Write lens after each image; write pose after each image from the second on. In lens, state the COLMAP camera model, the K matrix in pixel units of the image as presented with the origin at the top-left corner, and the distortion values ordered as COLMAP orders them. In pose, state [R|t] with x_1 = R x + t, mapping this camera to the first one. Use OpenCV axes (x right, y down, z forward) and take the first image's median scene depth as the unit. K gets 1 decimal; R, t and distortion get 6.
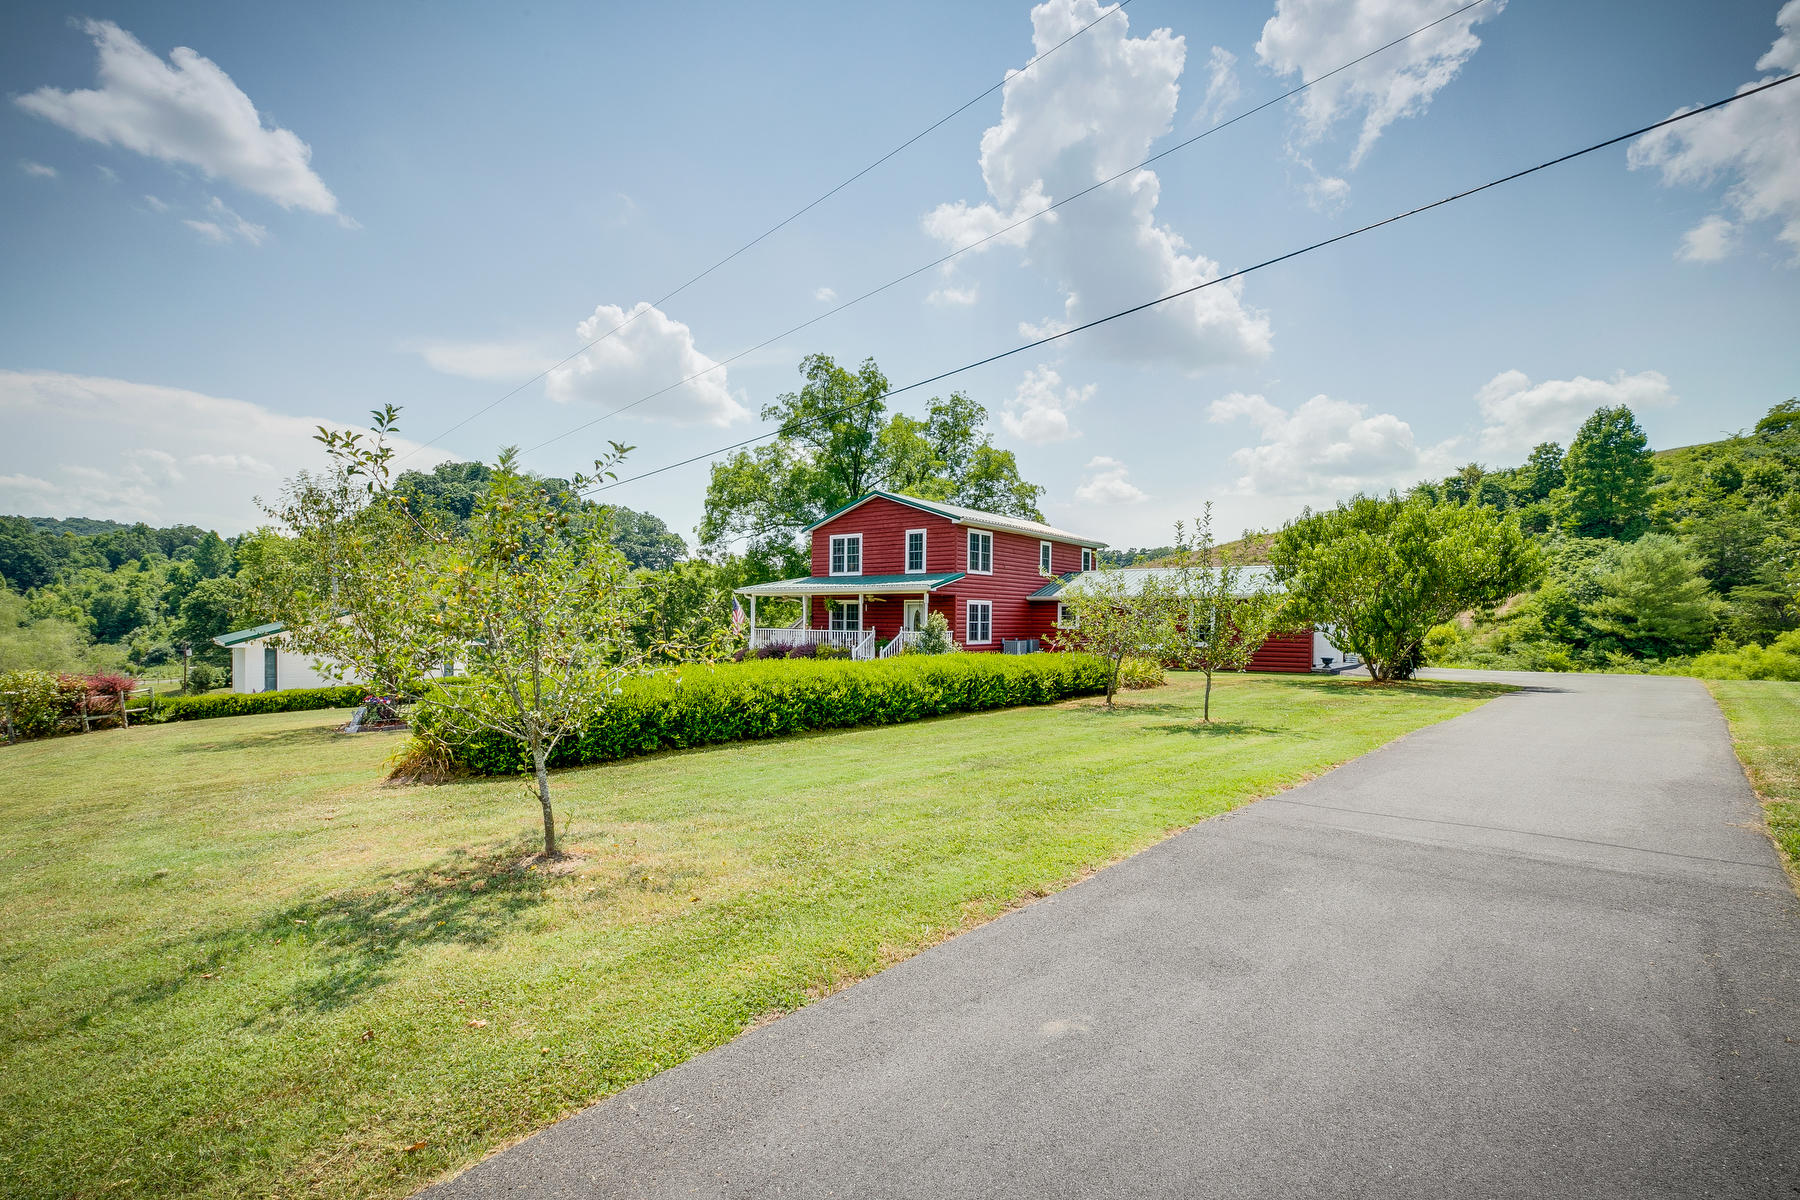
lens RADIAL K [[816.3, 0, 911.7], [0, 816.3, 634.0], [0, 0, 1]] dist [0.007618, 0.000232]
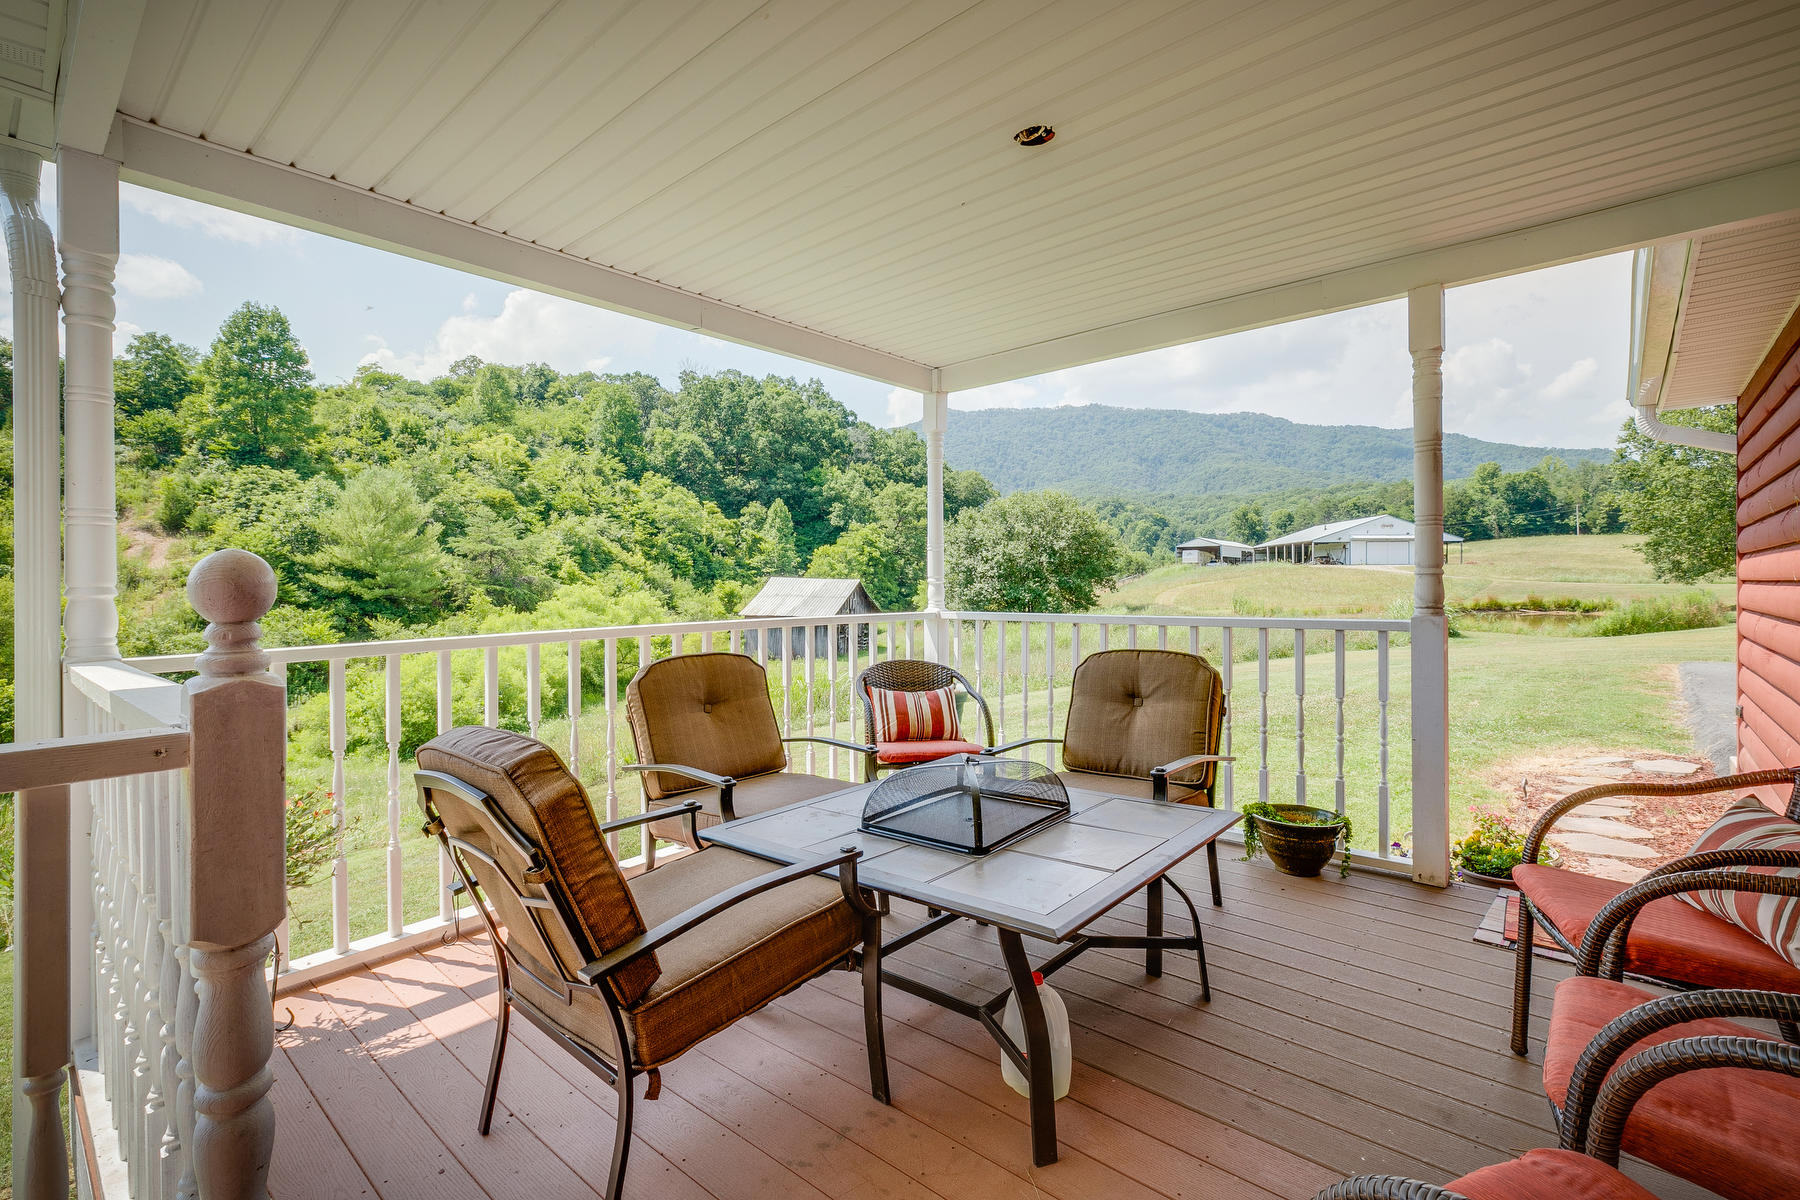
lens RADIAL K [[816.3, 0, 897.3], [0, 816.3, 584.7], [0, 0, 1]] dist [0.007618, 0.000232]
pose [[0.068349, -0.012292, 0.997586, 0.134899], [0.030480, 0.999483, 0.010227, -0.001065], [-0.997196, 0.029708, 0.068688, 0.426681]]
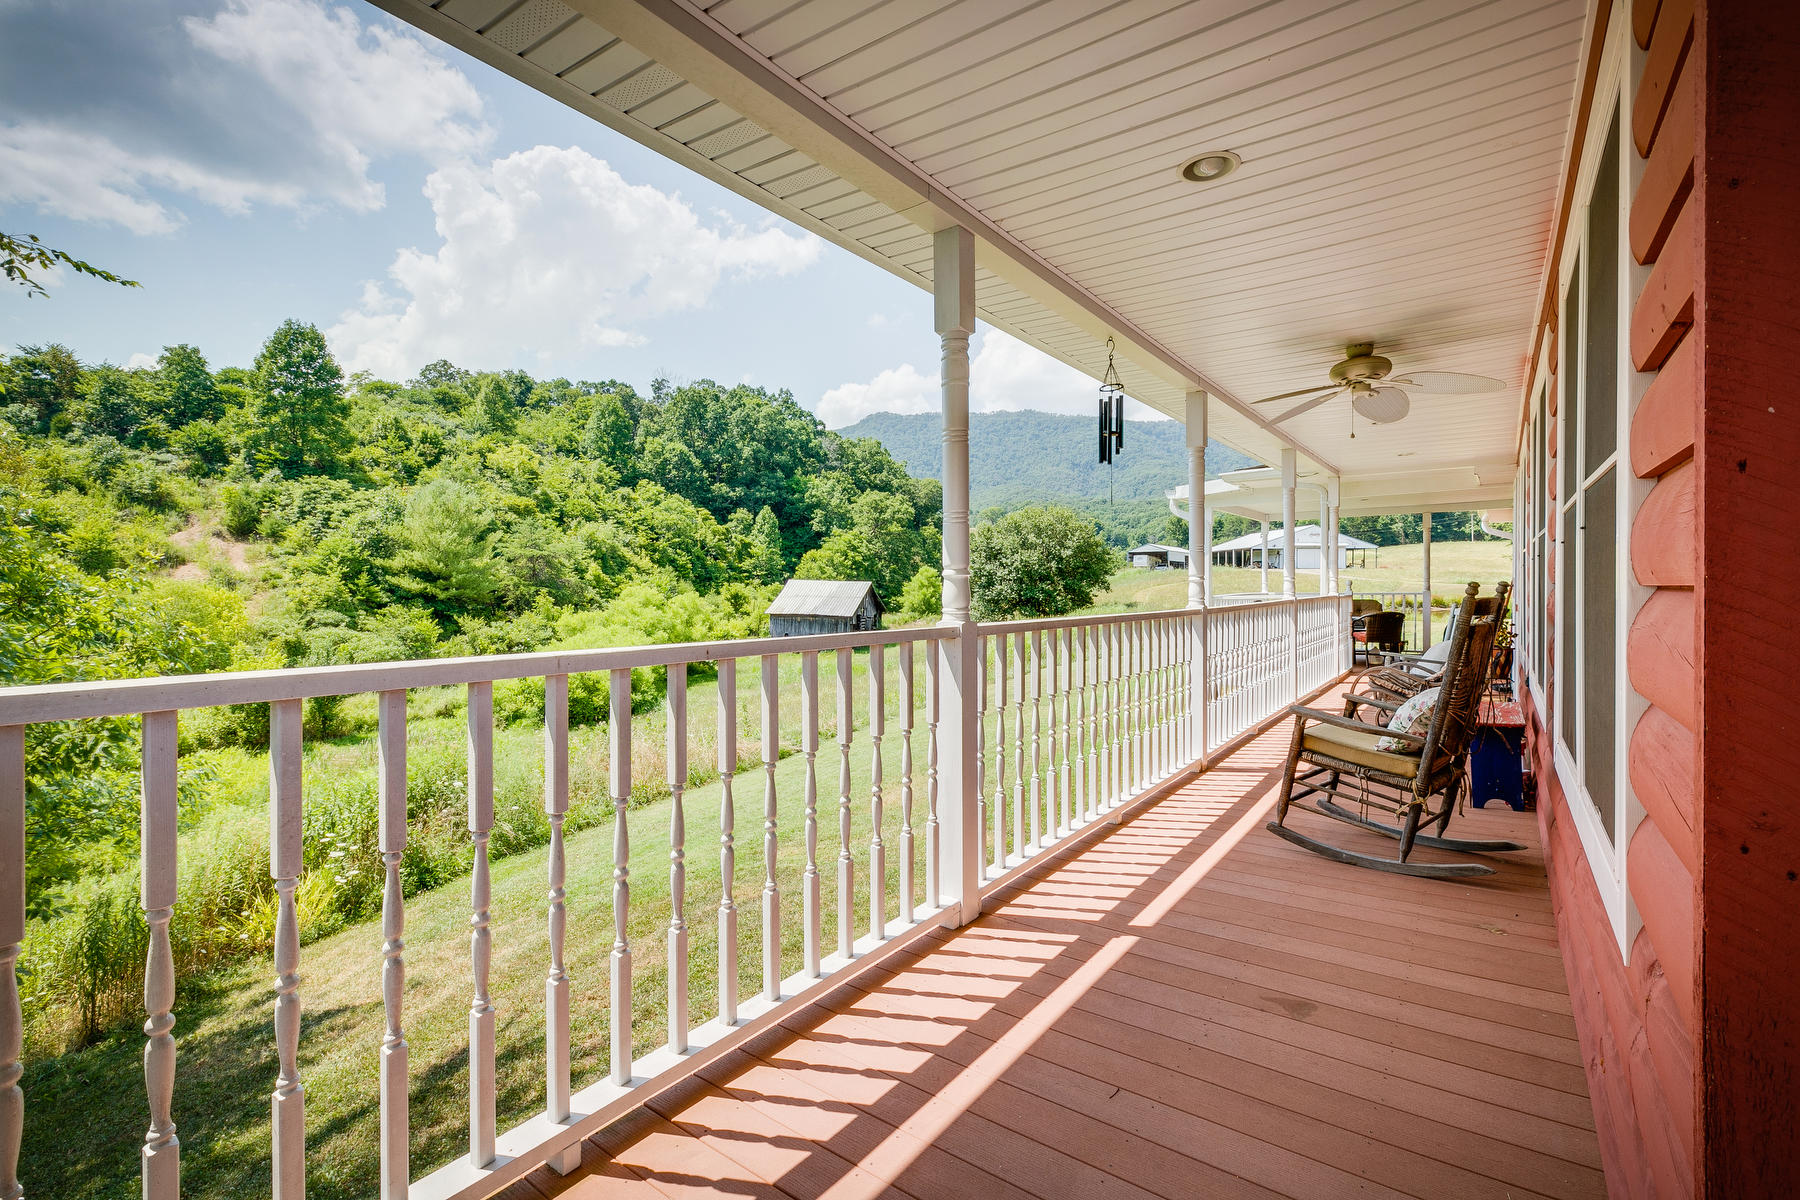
lens RADIAL K [[816.3, 0, 895.4], [0, 816.3, 587.6], [0, 0, 1]] dist [0.007618, 0.000232]
pose [[-0.009636, -0.013424, 0.999863, 0.020405], [0.029685, 0.999465, 0.013704, -0.004472], [-0.999513, 0.029813, -0.009232, 0.506054]]
